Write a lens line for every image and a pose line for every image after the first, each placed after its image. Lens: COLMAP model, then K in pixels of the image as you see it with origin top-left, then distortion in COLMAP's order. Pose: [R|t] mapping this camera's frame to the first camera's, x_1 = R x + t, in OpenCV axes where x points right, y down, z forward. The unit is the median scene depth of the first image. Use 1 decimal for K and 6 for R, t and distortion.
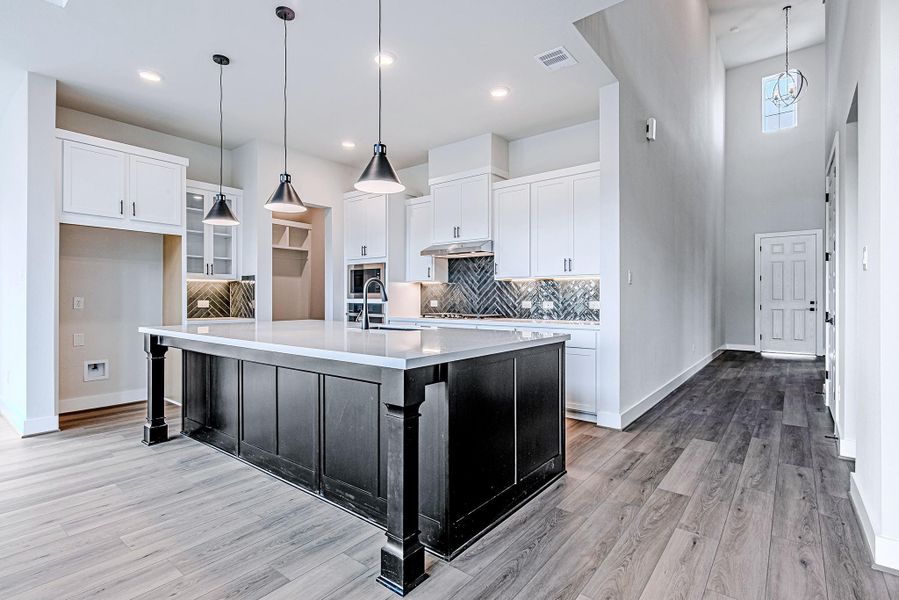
lens RADIAL K [[434.9, 0, 447.6], [0, 434.9, 298.0], [0, 0, 1]] dist [0.000115, 0.000208]
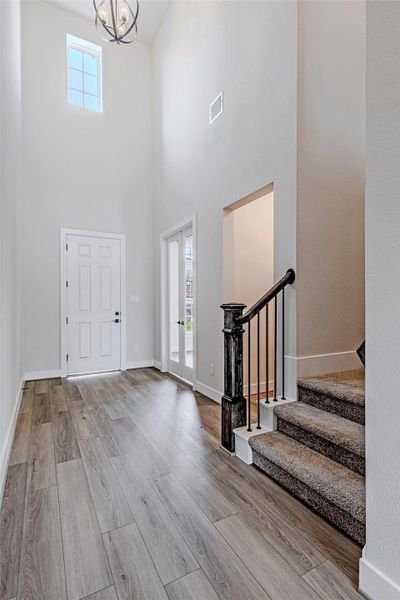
lens RADIAL K [[290.2, 0, 200.7], [0, 290.2, 305.7], [0, 0, 1]] dist [0.000115, 0.000208]
pose [[0.473242, -0.002987, 0.880927, 0.370076], [0.005165, 0.999986, 0.000616, -0.005252], [-0.880917, 0.004259, 0.473251, 0.537118]]
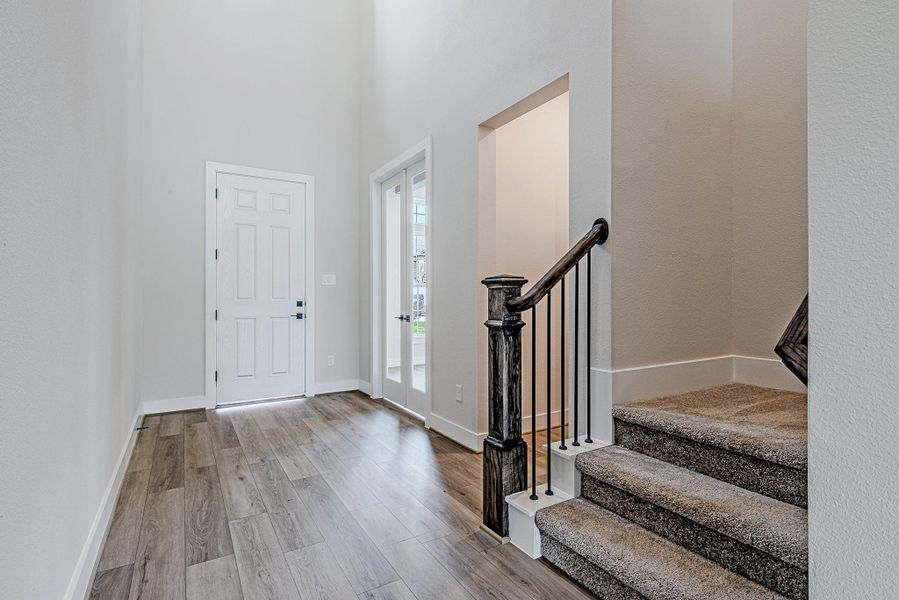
lens RADIAL K [[434.9, 0, 444.6], [0, 434.9, 294.8], [0, 0, 1]] dist [0.000115, 0.000208]
pose [[0.436336, 0.007224, 0.899755, 0.399668], [0.004730, 0.999936, -0.010322, 0.005494], [-0.899771, 0.008760, 0.436274, 0.566596]]
